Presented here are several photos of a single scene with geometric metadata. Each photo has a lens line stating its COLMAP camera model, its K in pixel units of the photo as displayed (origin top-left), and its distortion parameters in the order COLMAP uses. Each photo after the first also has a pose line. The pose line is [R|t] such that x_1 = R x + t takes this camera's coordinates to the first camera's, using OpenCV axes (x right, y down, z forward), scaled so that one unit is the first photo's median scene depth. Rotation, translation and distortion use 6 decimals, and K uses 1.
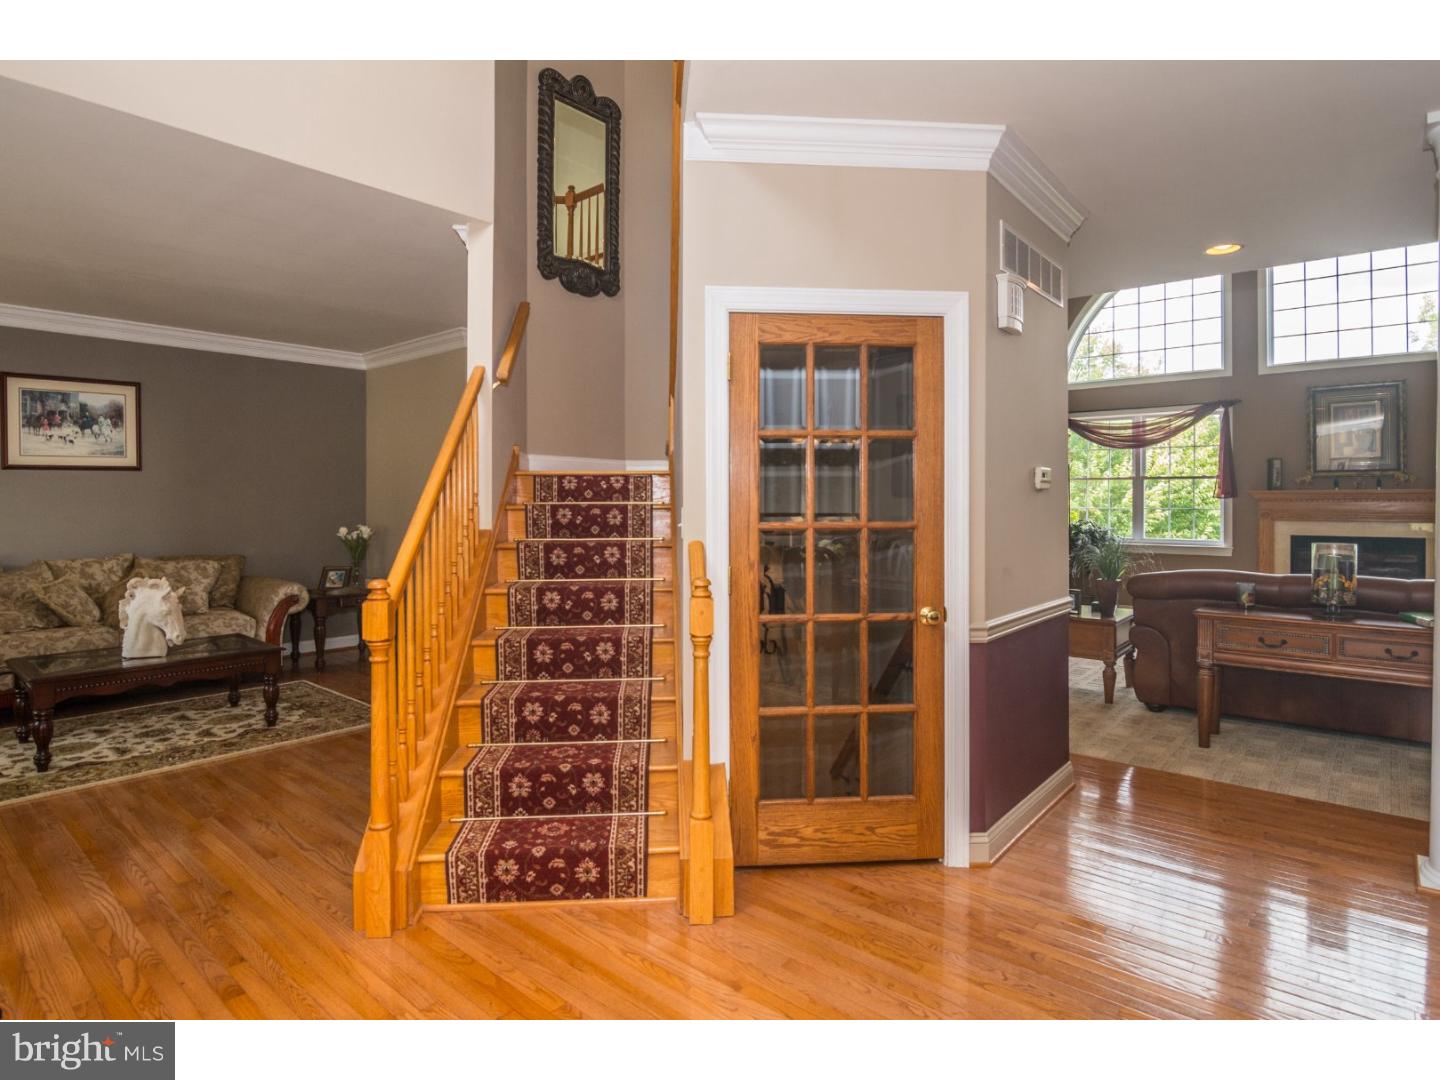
lens RADIAL K [[771.3, 0, 710.7], [0, 771.3, 495.0], [0, 0, 1]] dist [-0.005759, -0.012464]
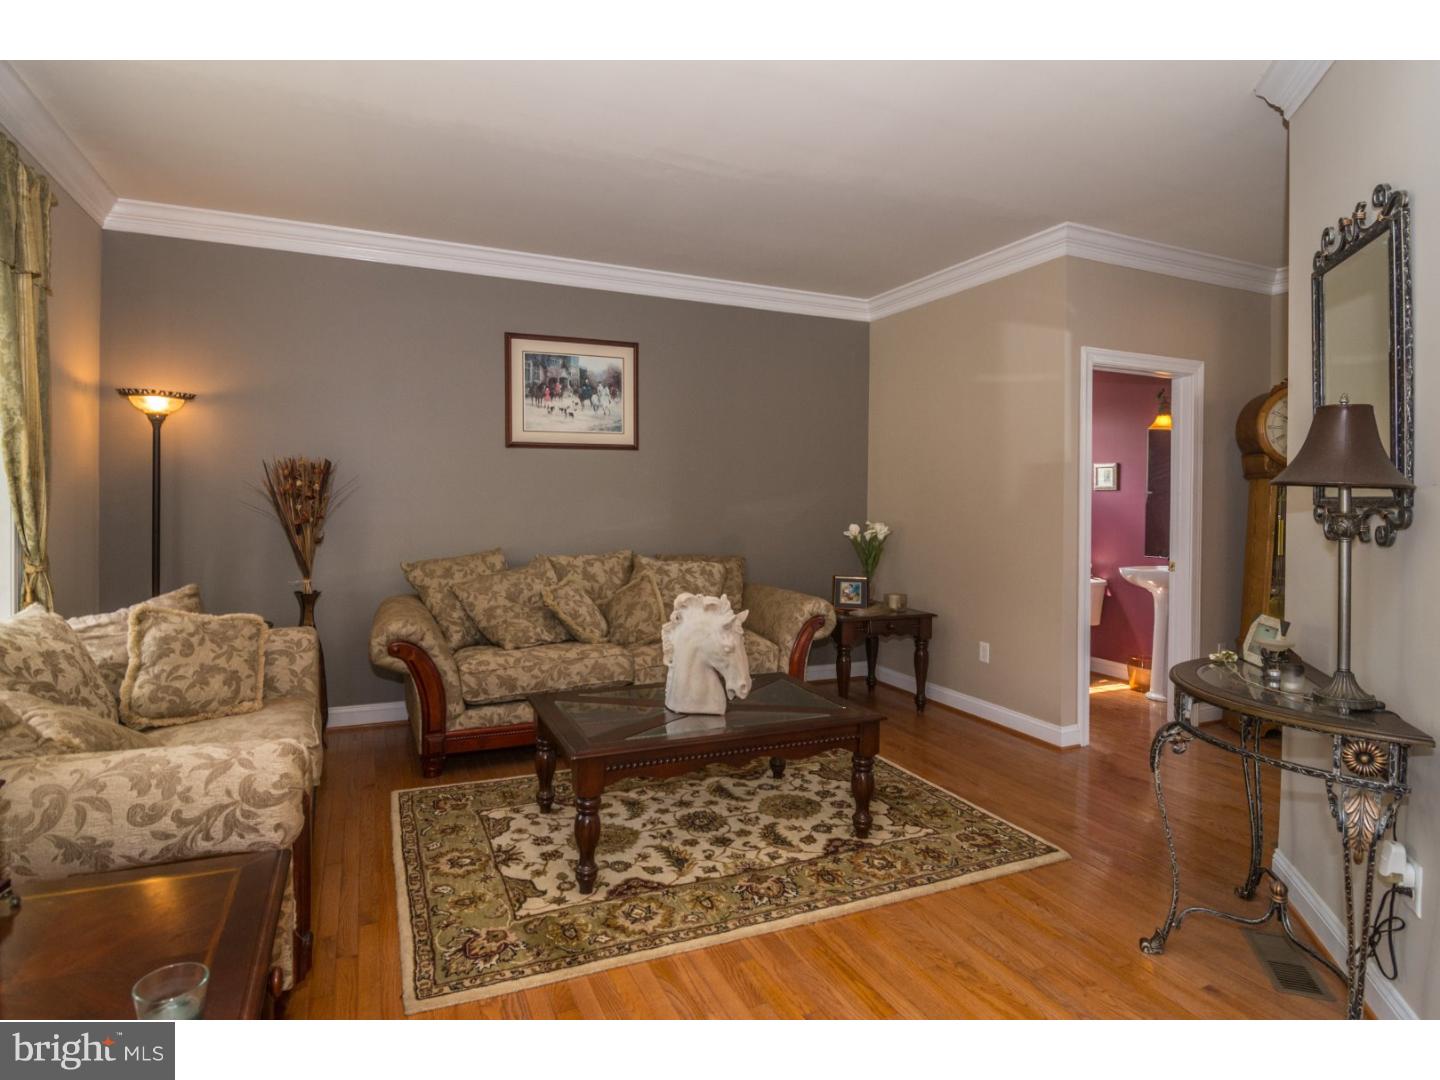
lens RADIAL K [[771.3, 0, 710.7], [0, 771.3, 495.0], [0, 0, 1]] dist [-0.005759, -0.012464]
pose [[0.903835, 0.007760, -0.427810, -0.345535], [-0.007662, 0.999969, 0.001950, 0.015715], [0.427812, 0.001515, 0.903867, 0.308666]]
